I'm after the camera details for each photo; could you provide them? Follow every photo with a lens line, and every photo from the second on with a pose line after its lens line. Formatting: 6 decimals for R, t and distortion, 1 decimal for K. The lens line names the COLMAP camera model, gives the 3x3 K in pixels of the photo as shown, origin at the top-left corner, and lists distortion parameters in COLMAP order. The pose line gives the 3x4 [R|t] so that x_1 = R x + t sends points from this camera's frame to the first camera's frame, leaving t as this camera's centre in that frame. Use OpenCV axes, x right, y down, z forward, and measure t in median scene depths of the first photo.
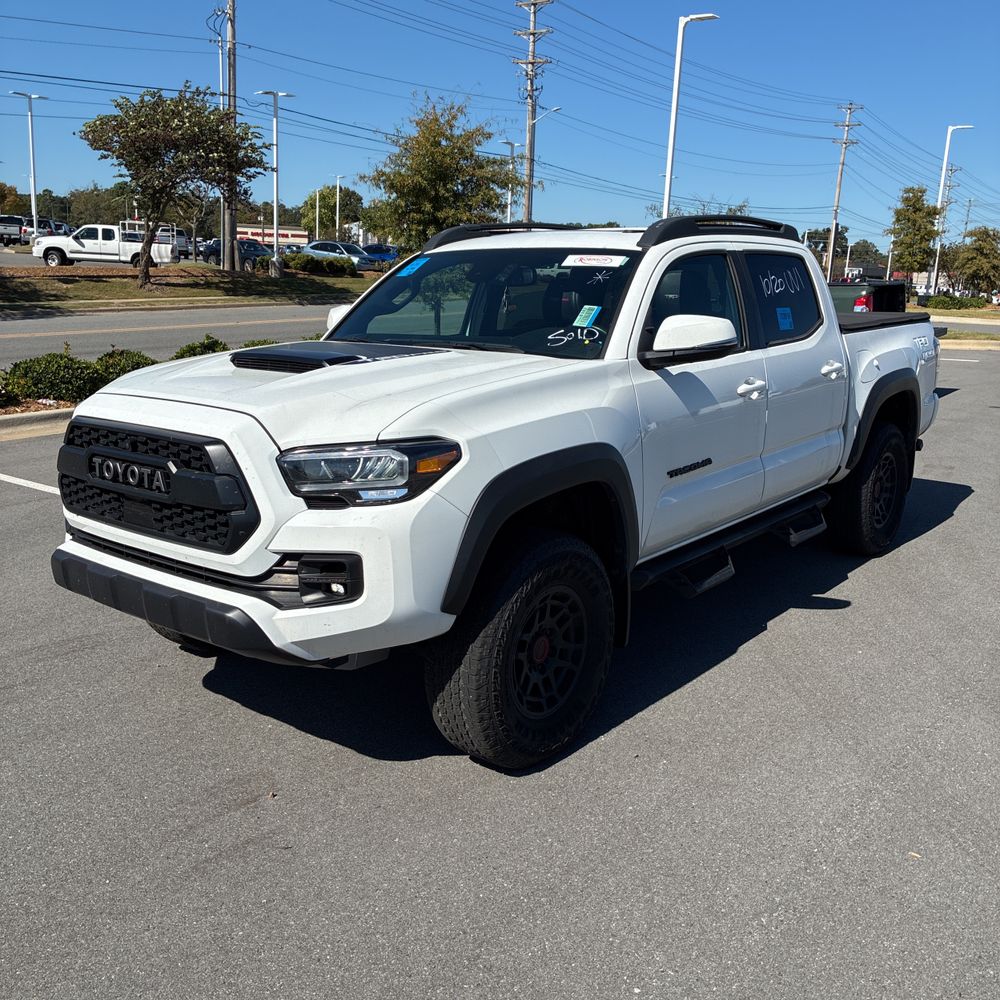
lens RADIAL K [[1005.6, 0, 501.4], [0, 1005.6, 513.8], [0, 0, 1]] dist [0.036207, -0.013607]
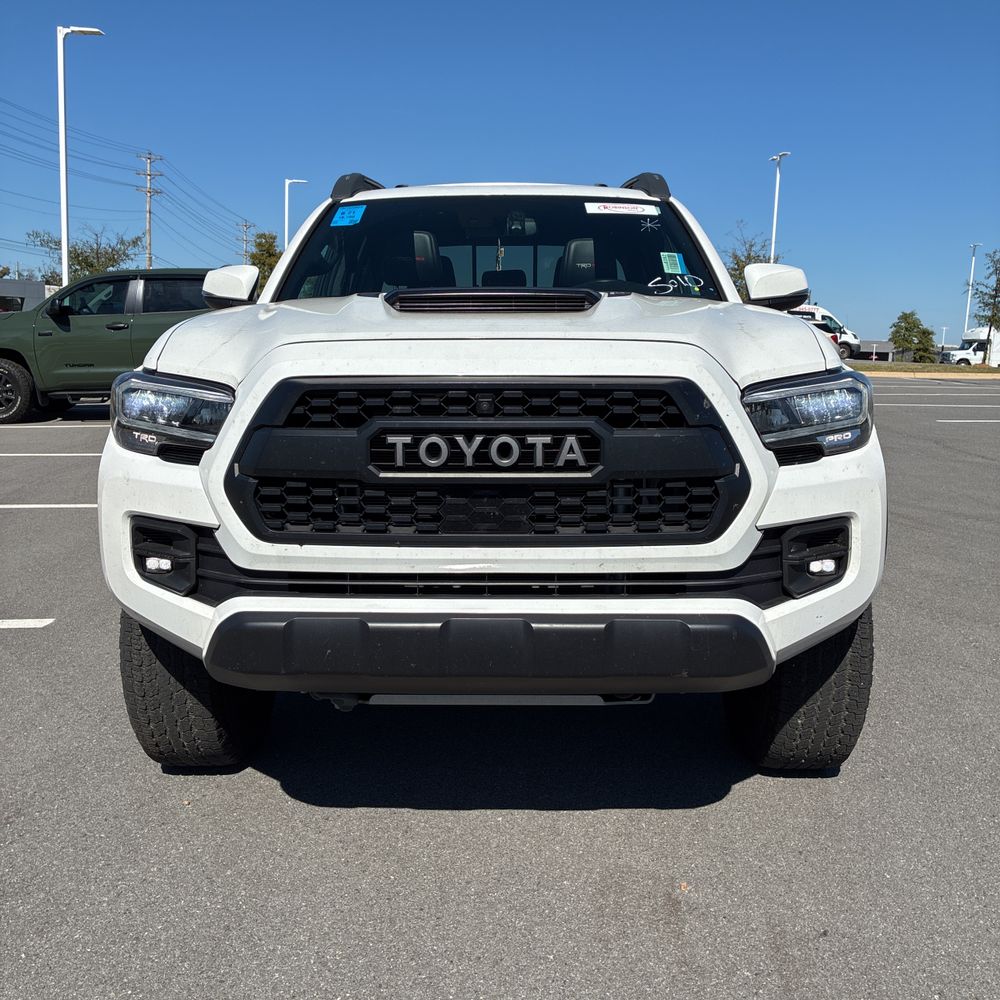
lens RADIAL K [[1018.5, 0, 508.8], [0, 1018.5, 508.8], [0, 0, 1]] dist [0.011717, 0.006439]
pose [[0.794437, -0.113217, 0.596700, -0.068249], [0.144682, 0.989466, -0.004889, 0.000086], [-0.589861, 0.090216, 0.802449, 0.044478]]
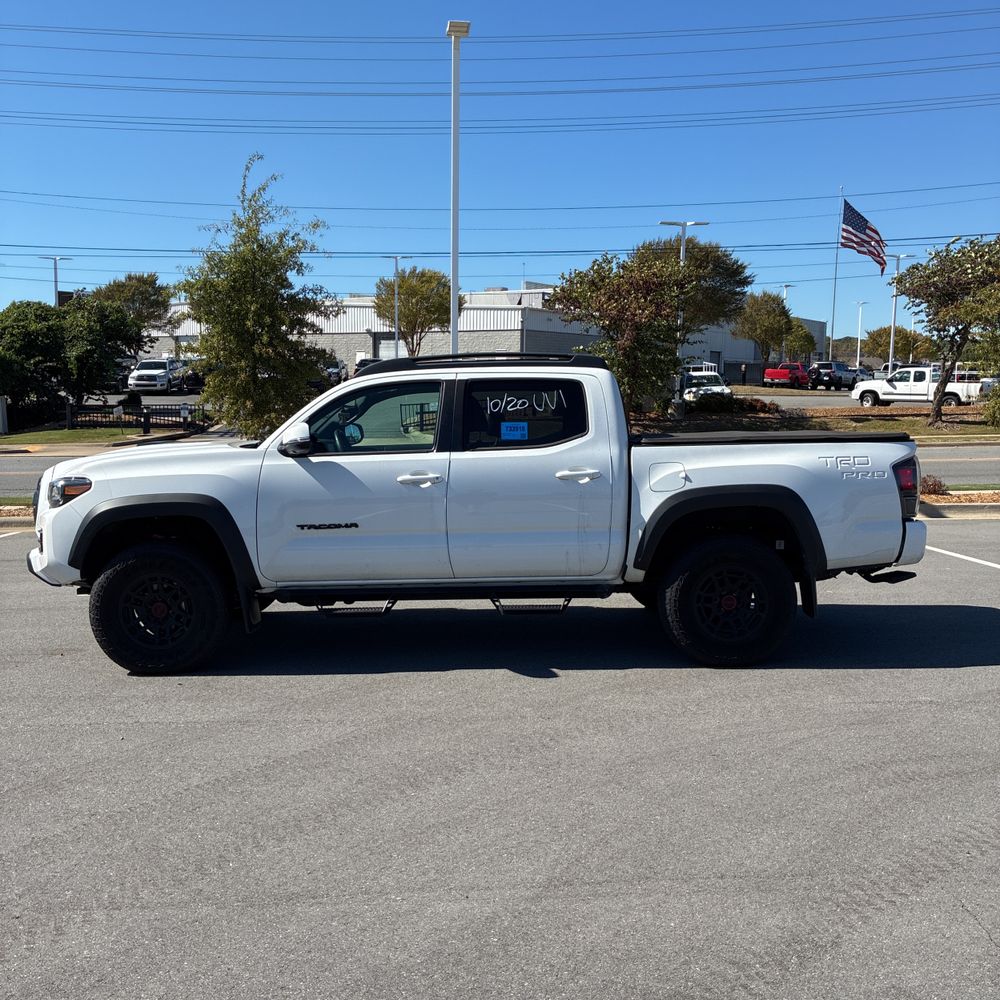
lens RADIAL K [[1017.0, 0, 502.7], [0, 1017.0, 510.9], [0, 0, 1]] dist [0.035557, -0.033567]
pose [[0.642784, 0.061119, -0.763605, 0.184117], [-0.167197, 0.983973, -0.061986, -0.002364], [0.747578, 0.167516, 0.642701, 0.029956]]
